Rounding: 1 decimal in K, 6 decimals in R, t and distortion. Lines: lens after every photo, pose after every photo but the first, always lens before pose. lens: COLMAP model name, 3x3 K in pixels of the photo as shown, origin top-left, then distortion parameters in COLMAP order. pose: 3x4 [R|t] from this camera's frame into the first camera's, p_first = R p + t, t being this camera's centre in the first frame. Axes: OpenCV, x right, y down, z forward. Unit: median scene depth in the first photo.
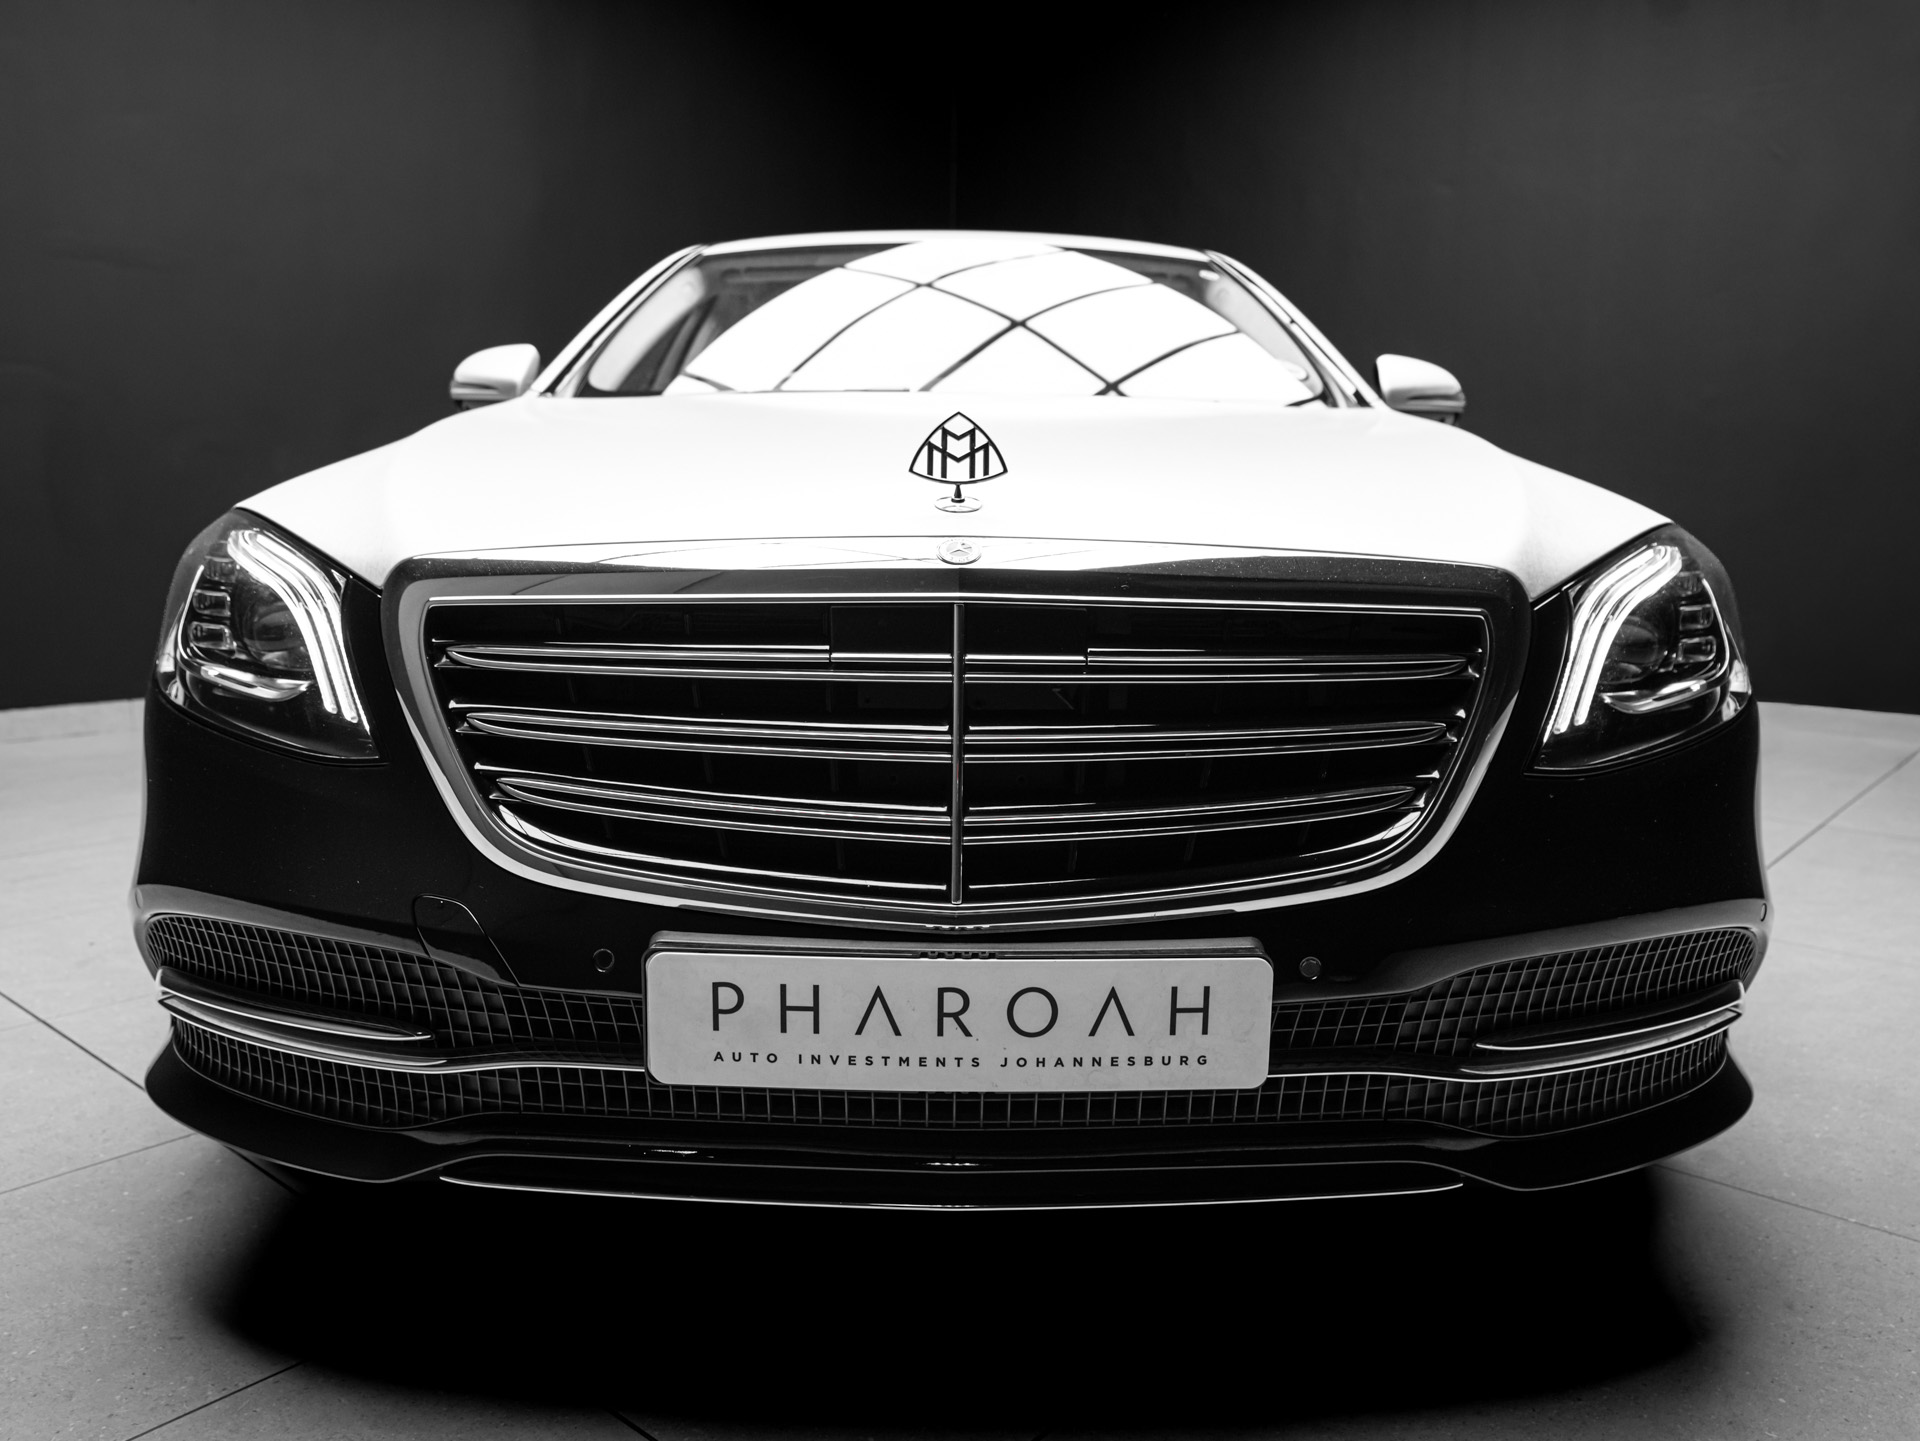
lens RADIAL K [[1430.5, 0, 960.0], [0, 1430.5, 720.5], [0, 0, 1]] dist [-0.027817, 0.062396]
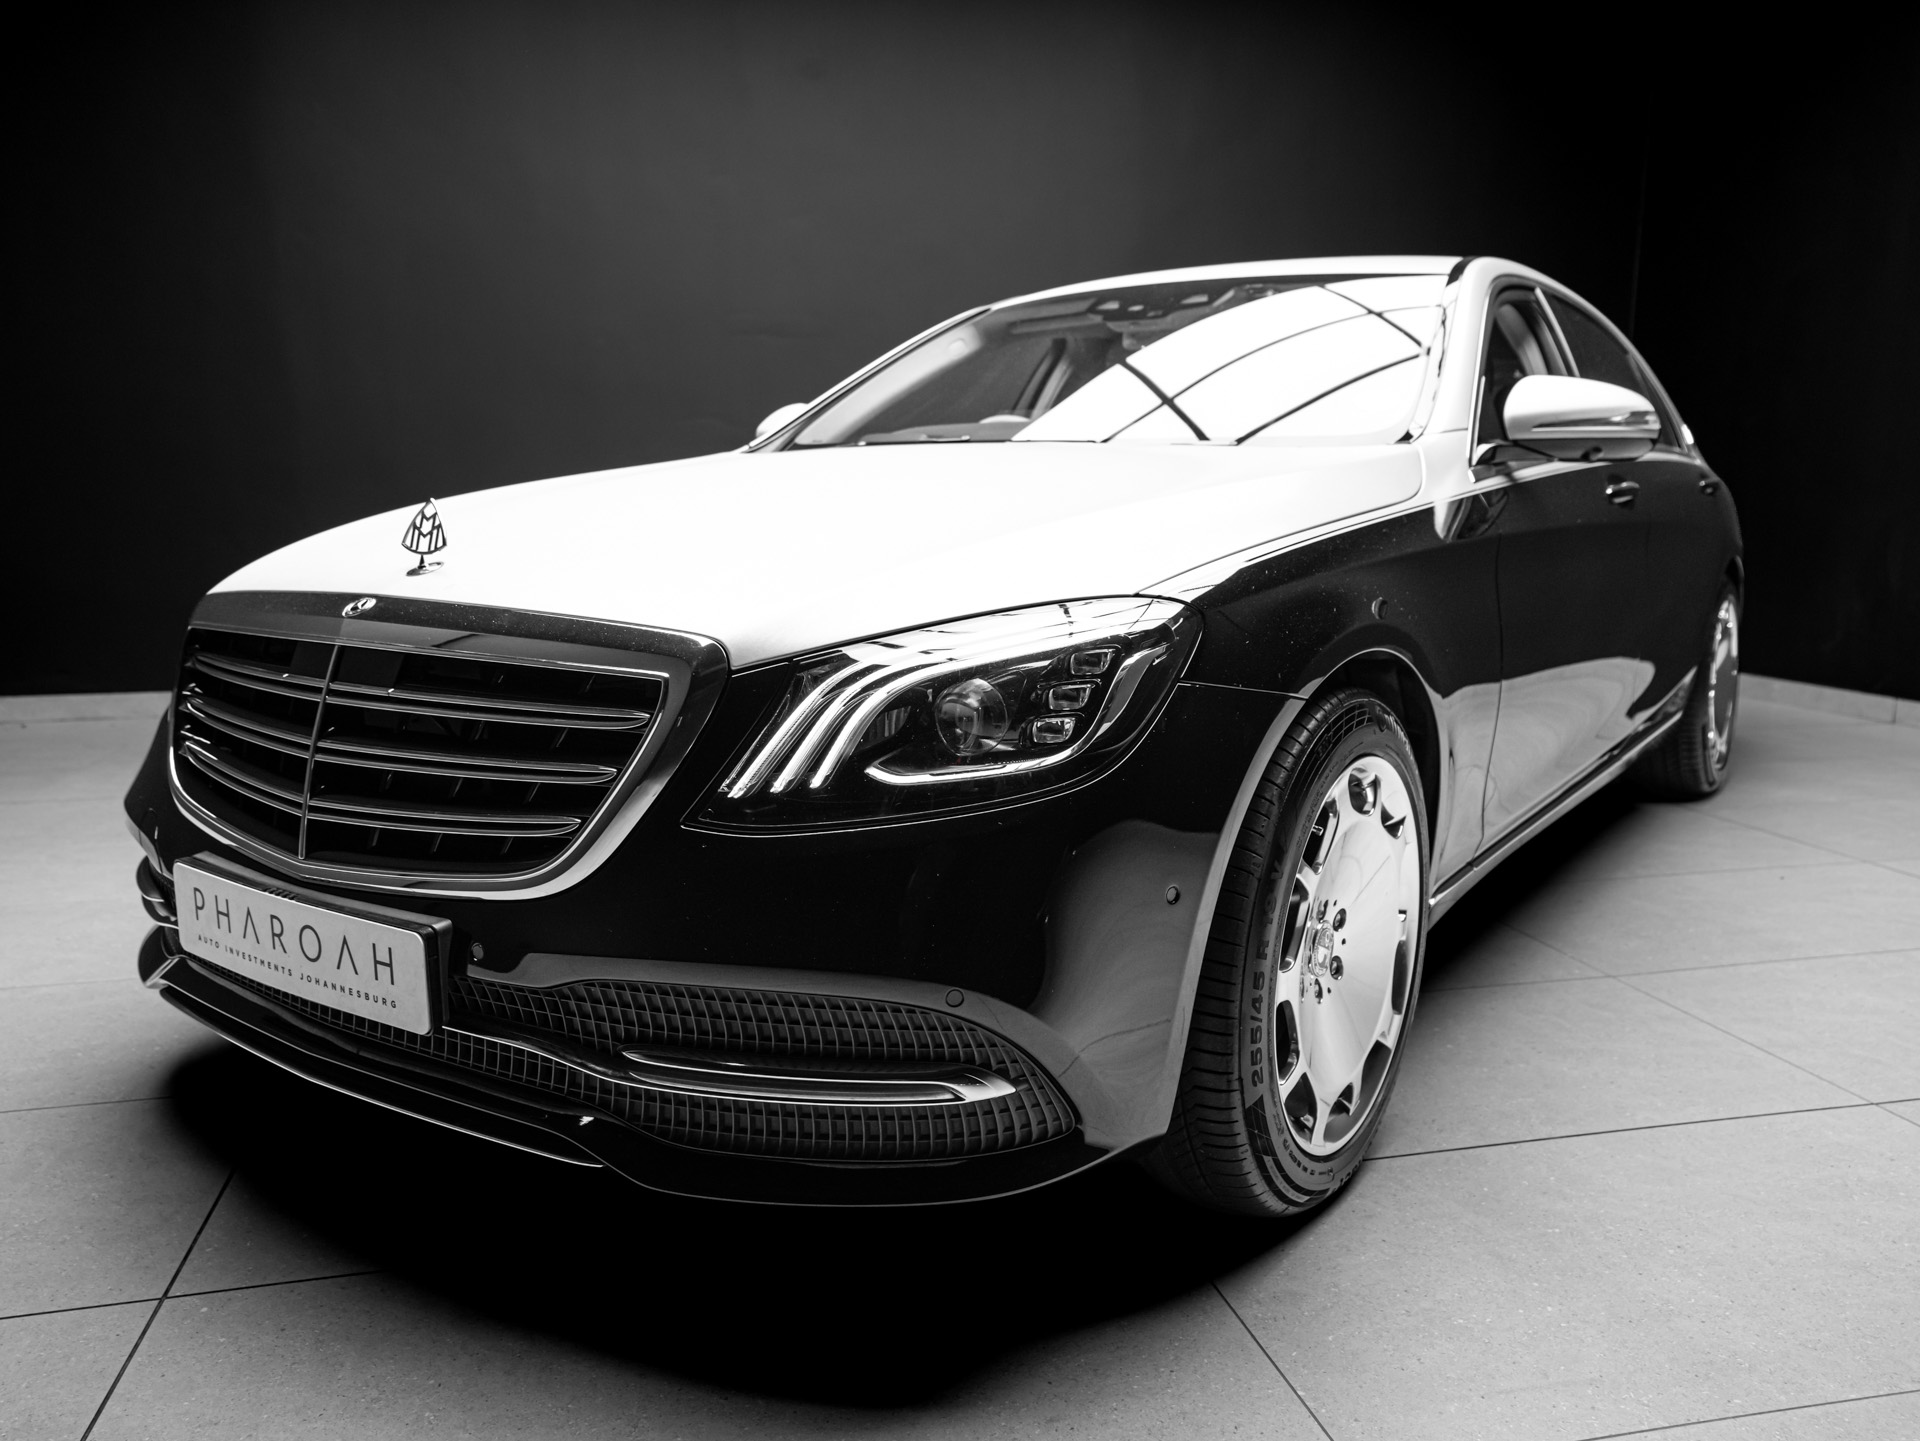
lens RADIAL K [[1430.5, 0, 960.0], [0, 1430.5, 720.5], [0, 0, 1]] dist [-0.027817, 0.062396]
pose [[0.826684, 0.084079, -0.556350, 1.168838], [-0.088250, 0.995910, 0.019376, -0.080849], [0.555703, 0.033080, 0.830722, 0.177261]]
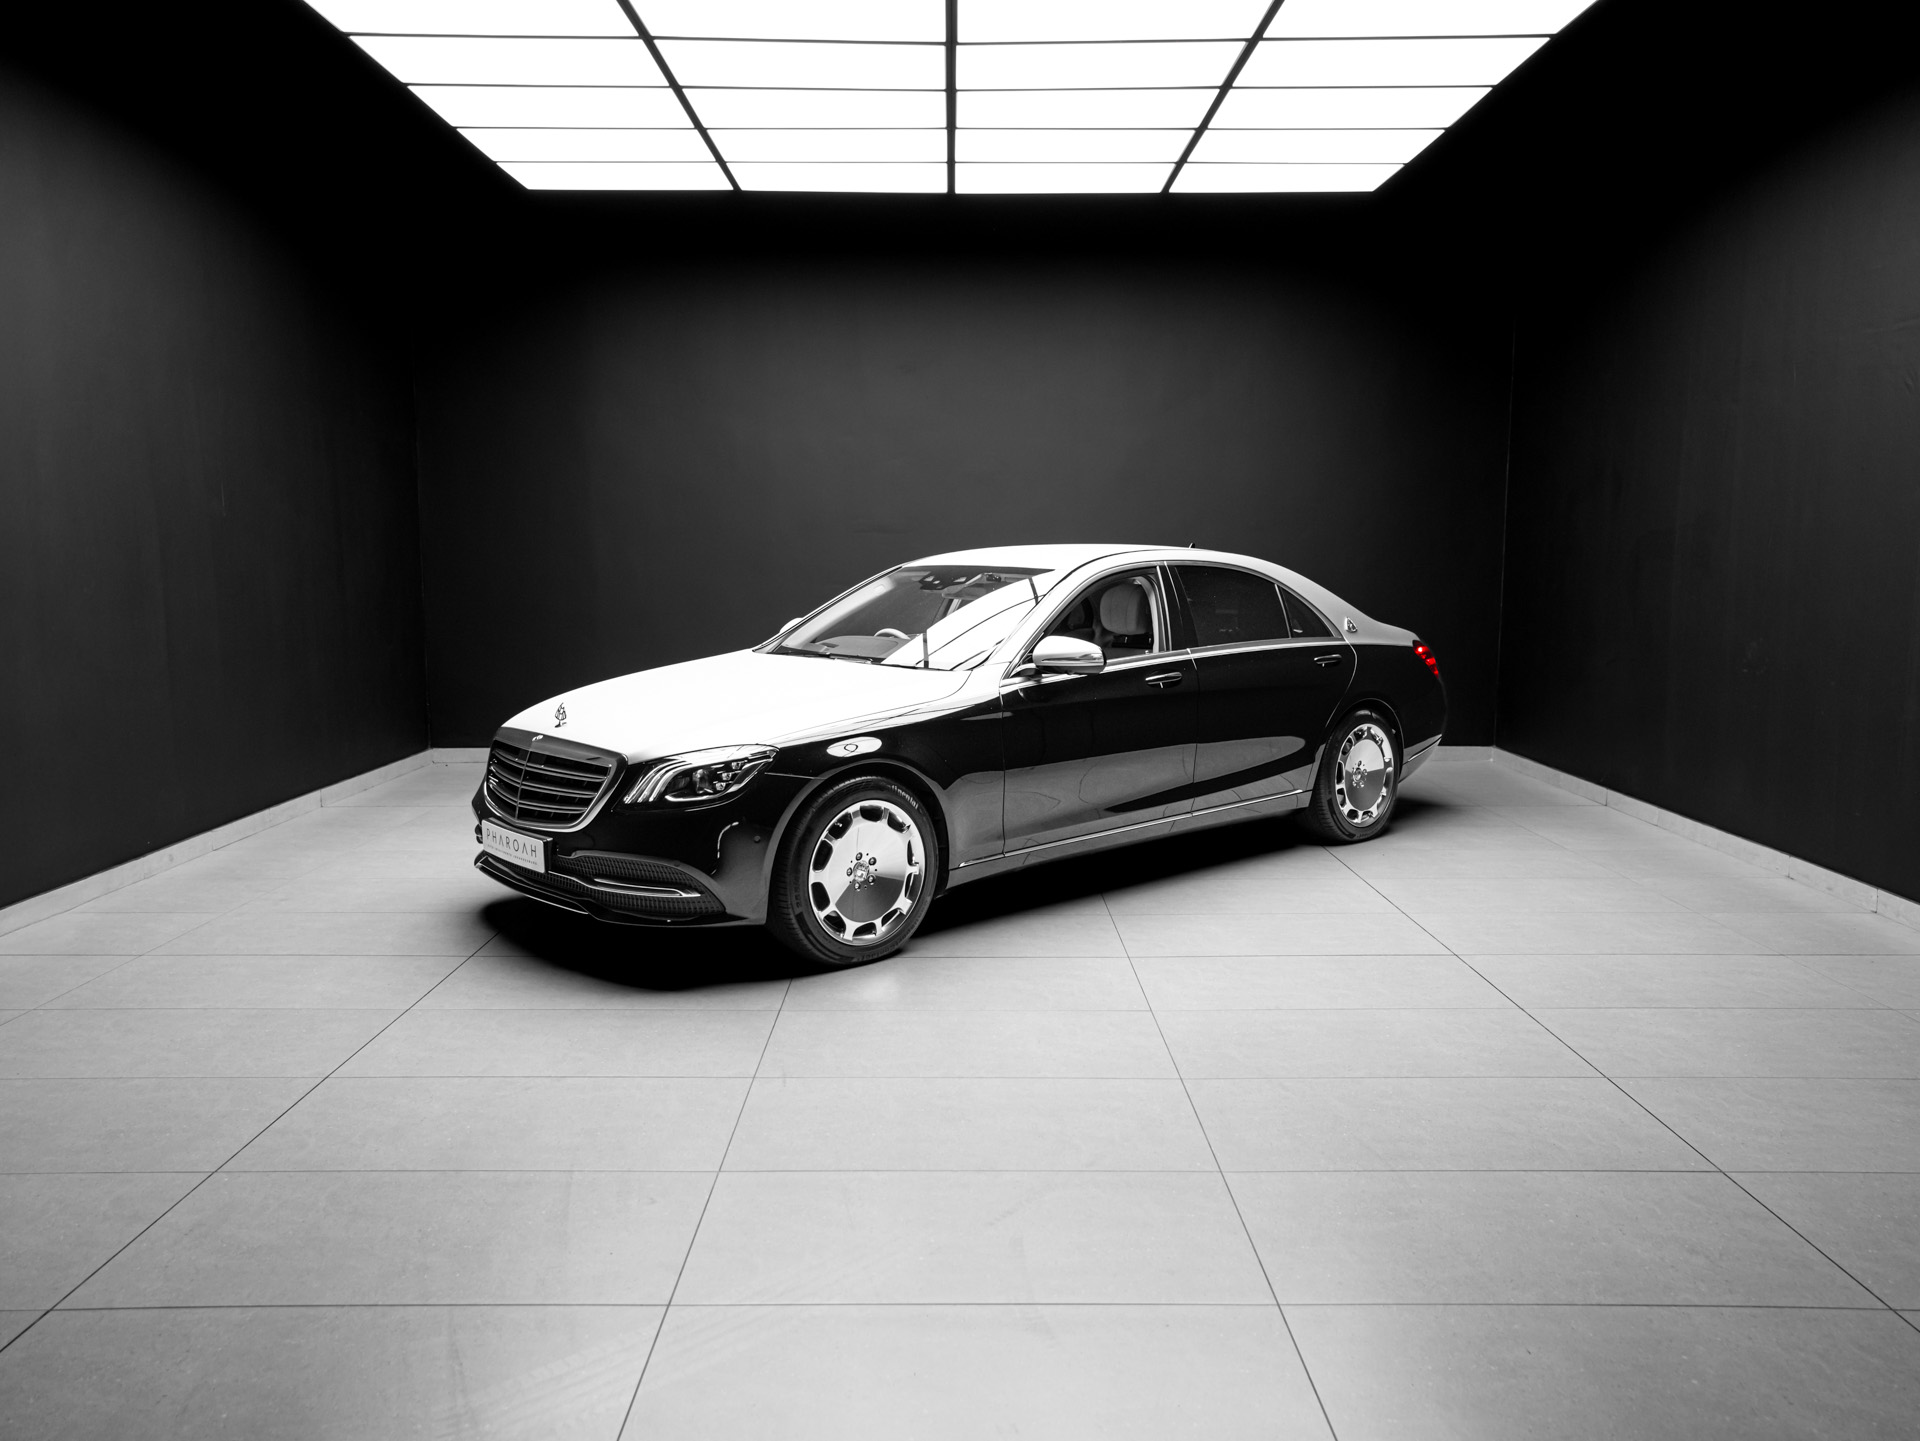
lens RADIAL K [[1402.0, 0, 960.0], [0, 1402.0, 720.5], [0, 0, 1]] dist [-0.027313, 0.051115]
pose [[0.672170, 0.080622, -0.735994, 3.612774], [-0.115609, 0.993290, 0.003224, -0.305049], [0.731315, 0.082920, 0.676980, -0.823165]]
